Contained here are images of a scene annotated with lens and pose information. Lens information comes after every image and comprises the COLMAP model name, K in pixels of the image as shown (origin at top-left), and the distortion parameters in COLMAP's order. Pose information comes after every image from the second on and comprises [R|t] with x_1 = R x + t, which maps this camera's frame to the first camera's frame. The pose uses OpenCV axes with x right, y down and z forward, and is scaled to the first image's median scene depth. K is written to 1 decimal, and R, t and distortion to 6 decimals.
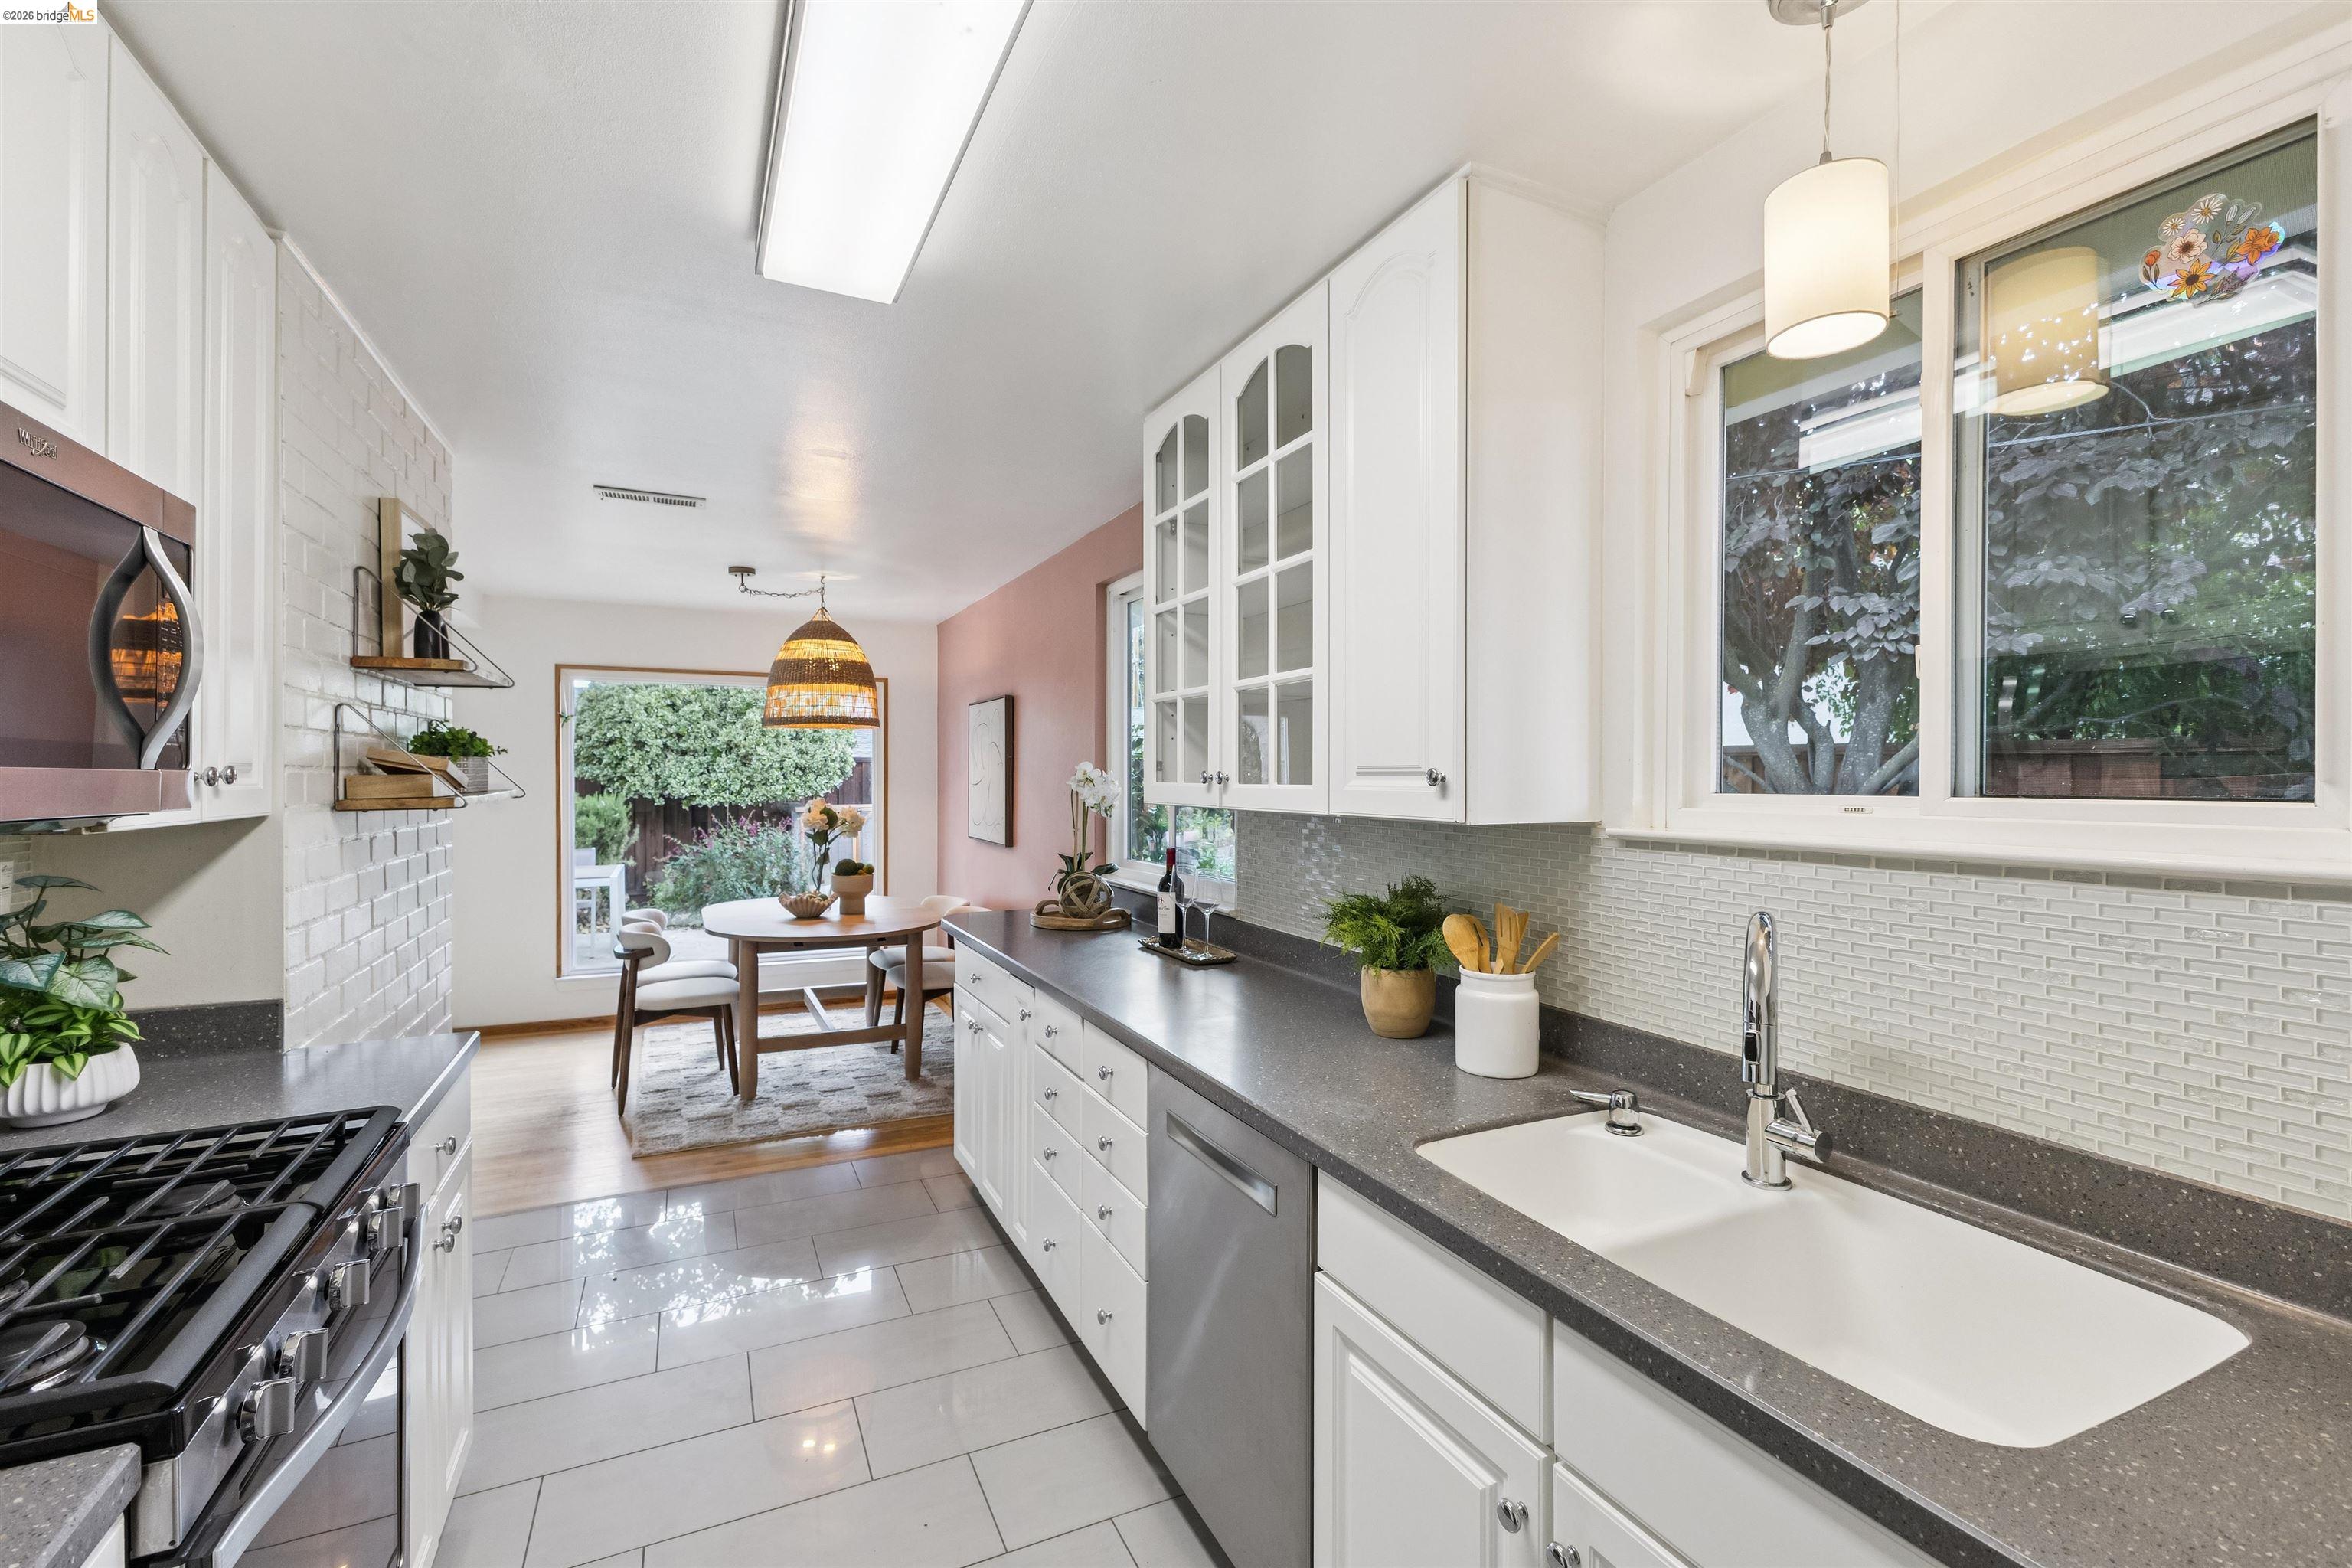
lens RADIAL K [[1022.1, 0, 1173.1], [0, 1022.1, 787.1], [0, 0, 1]] dist [0.007454, -0.000582]
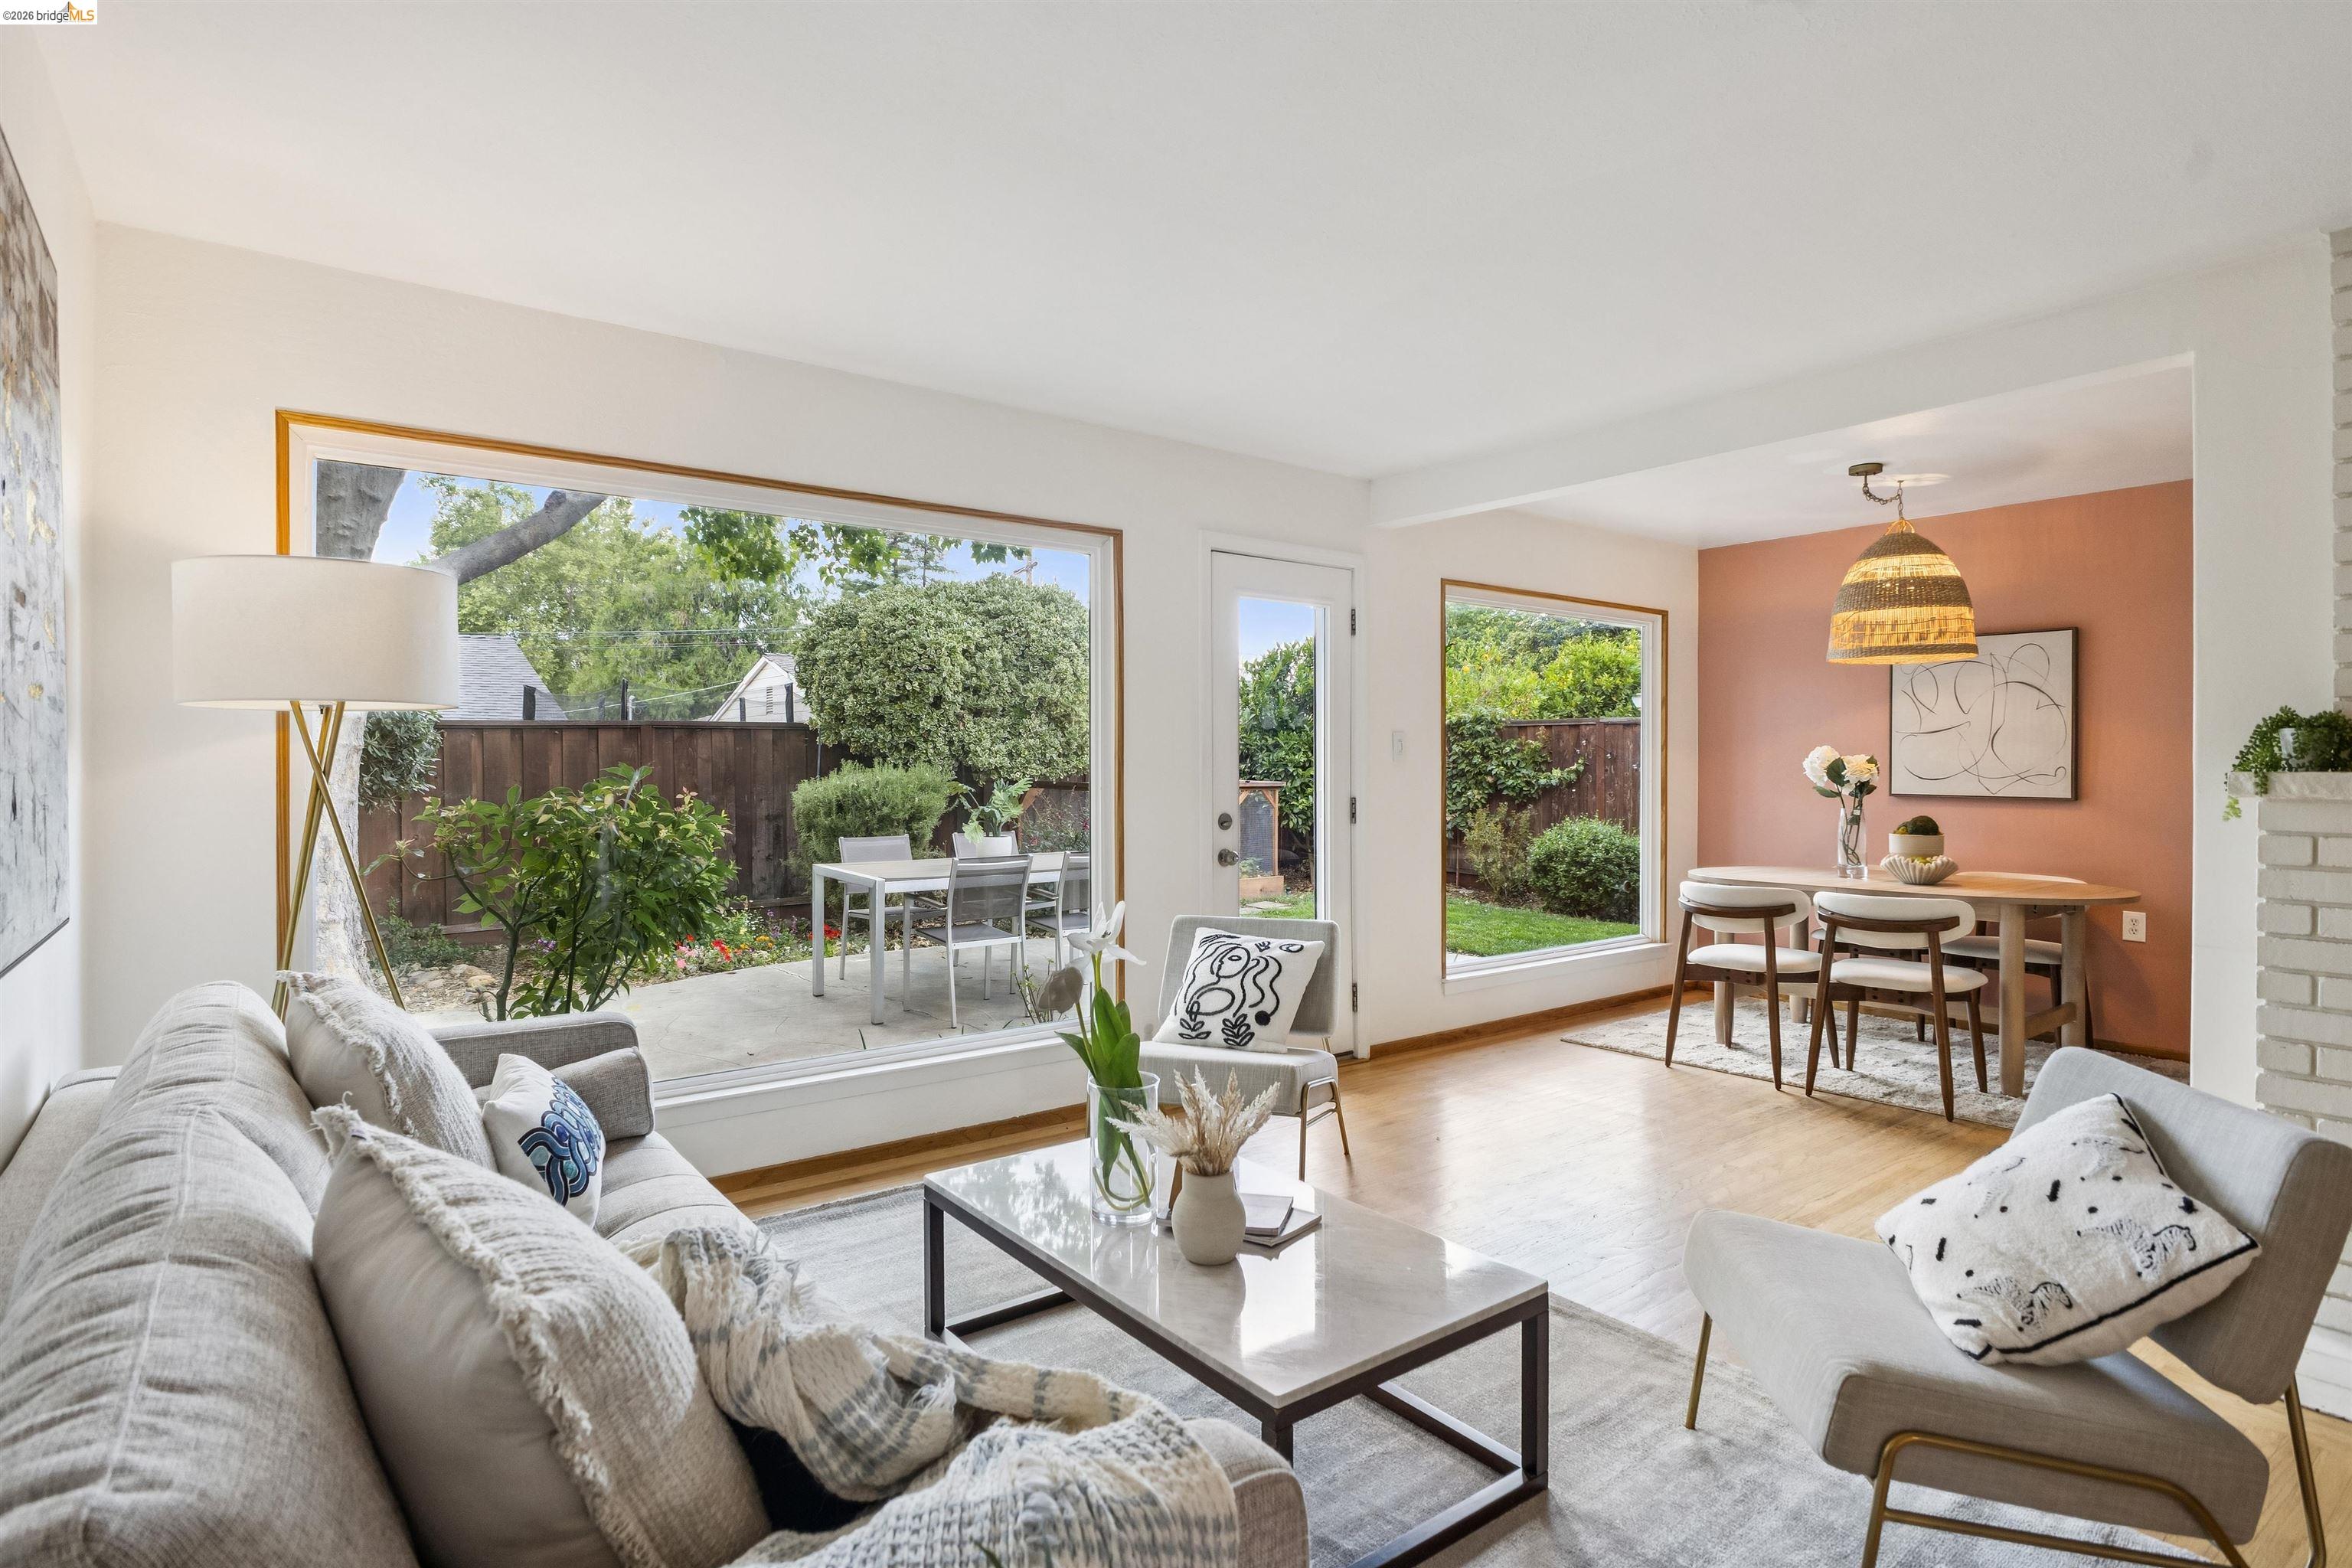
lens RADIAL K [[1205.8, 0, 1182.6], [0, 1205.8, 774.9], [0, 0, 1]] dist [-0.005501, -0.001395]
pose [[0.978429, -0.003956, 0.206545, -2.295976], [0.004340, 0.999990, -0.001409, 0.073212], [-0.206537, 0.002275, 0.978436, 0.327975]]
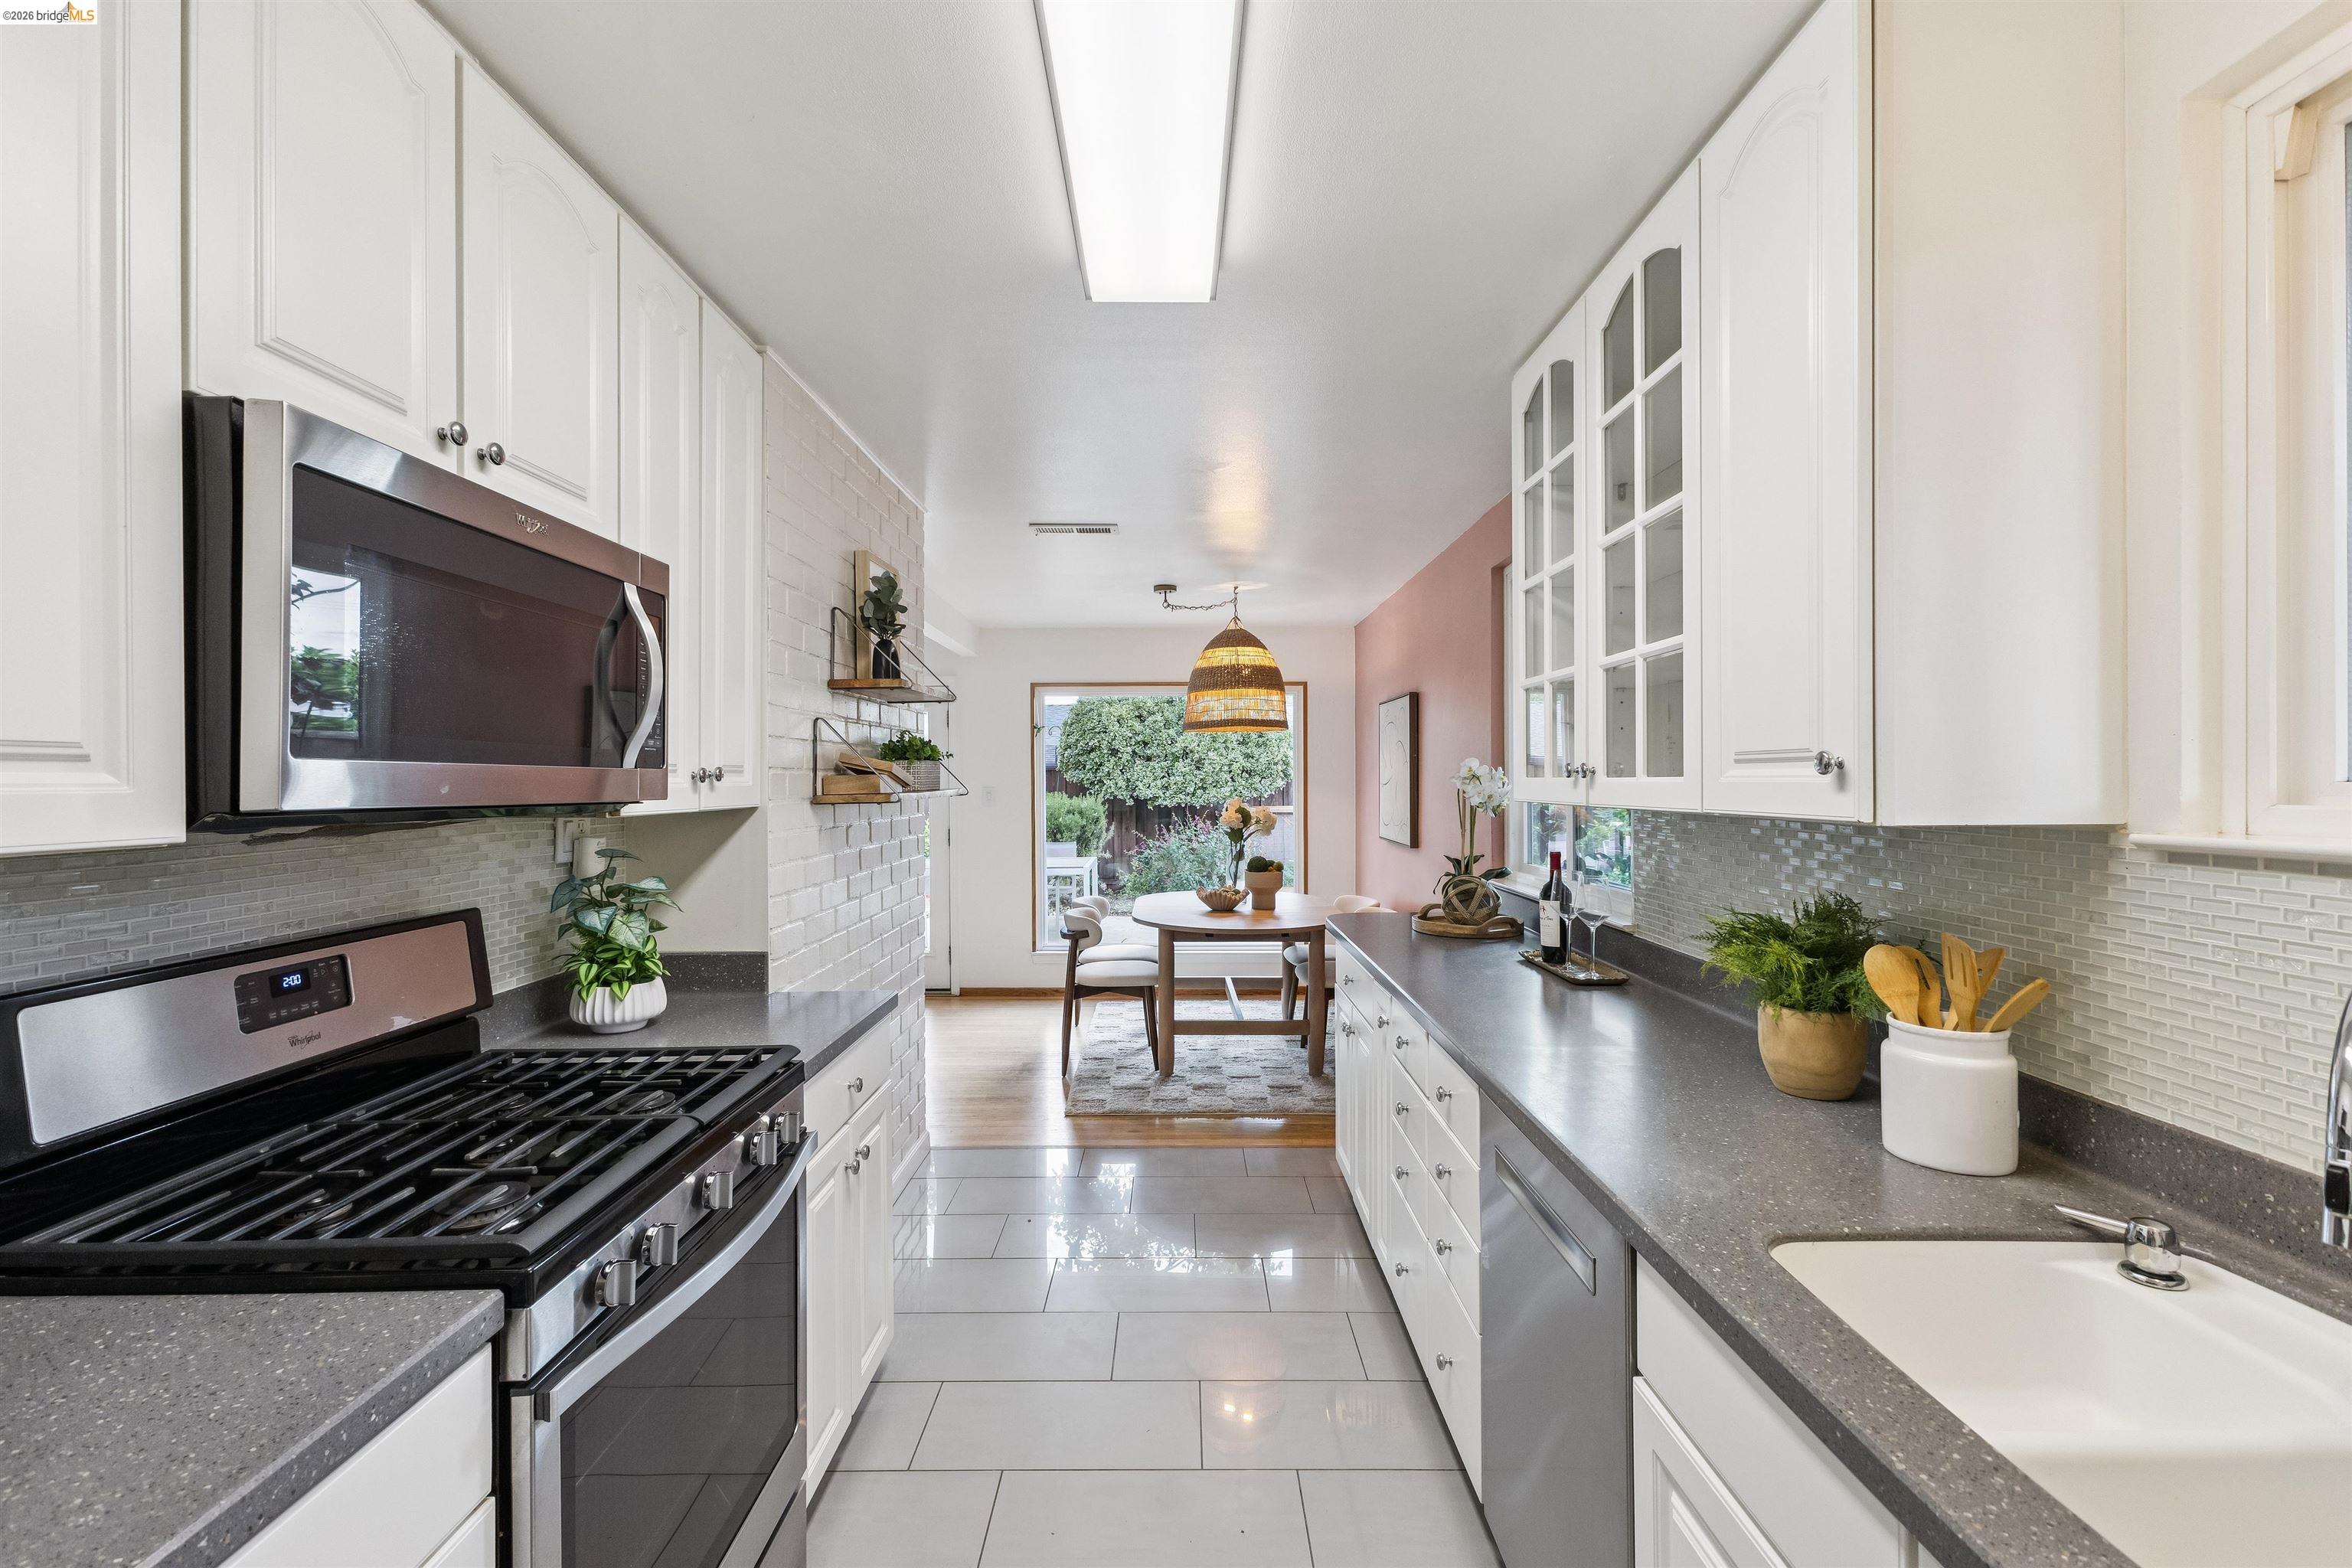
lens RADIAL K [[1008.1, 0, 1176.0], [0, 1008.1, 784.0], [0, 0, 1]] dist [0.007714, -0.001053]
pose [[0.903637, -0.004479, -0.428275, 0.093664], [0.001925, 0.999978, -0.006395, 0.006726], [0.428294, 0.004954, 0.903626, 0.072717]]
